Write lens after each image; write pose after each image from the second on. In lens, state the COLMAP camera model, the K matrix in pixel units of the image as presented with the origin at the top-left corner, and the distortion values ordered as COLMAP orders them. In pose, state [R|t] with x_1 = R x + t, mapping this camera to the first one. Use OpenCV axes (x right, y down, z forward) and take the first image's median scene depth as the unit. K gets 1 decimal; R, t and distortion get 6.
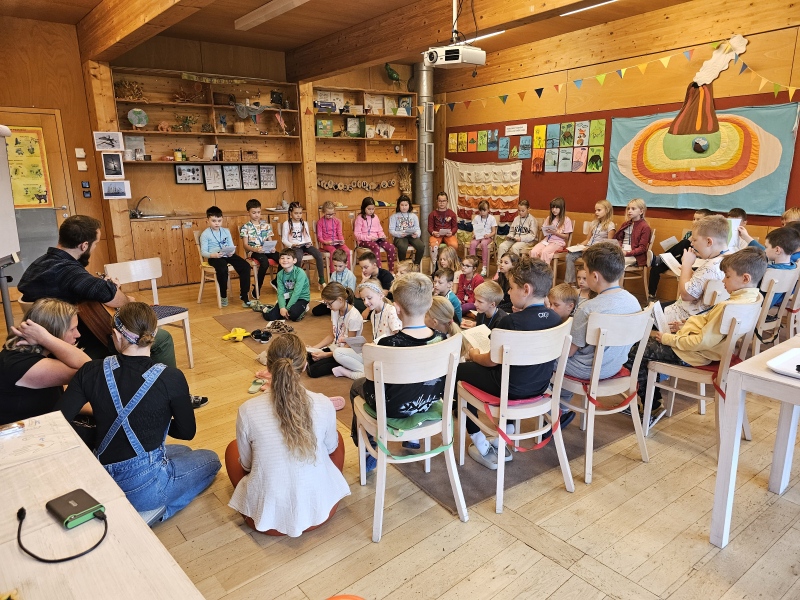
lens RADIAL K [[538.3, 0, 399.7], [0, 538.3, 300.9], [0, 0, 1]] dist [0.003283, -0.004389]
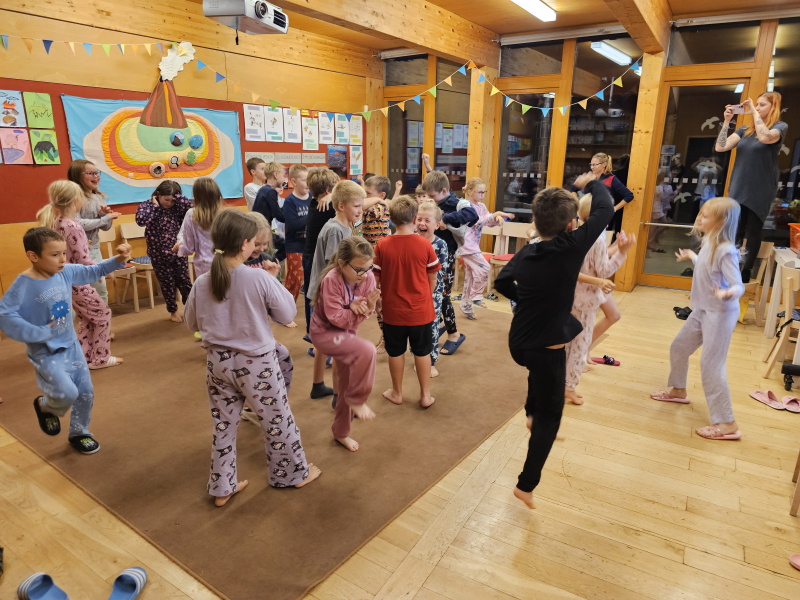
lens RADIAL K [[538.3, 0, 400.0], [0, 538.3, 303.3], [0, 0, 1]] dist [0.003283, -0.004389]
pose [[-0.363553, -0.250408, 0.897288, -0.612916], [0.201163, 0.919369, 0.338075, -0.251164], [-0.909595, 0.303409, -0.283866, 0.961055]]
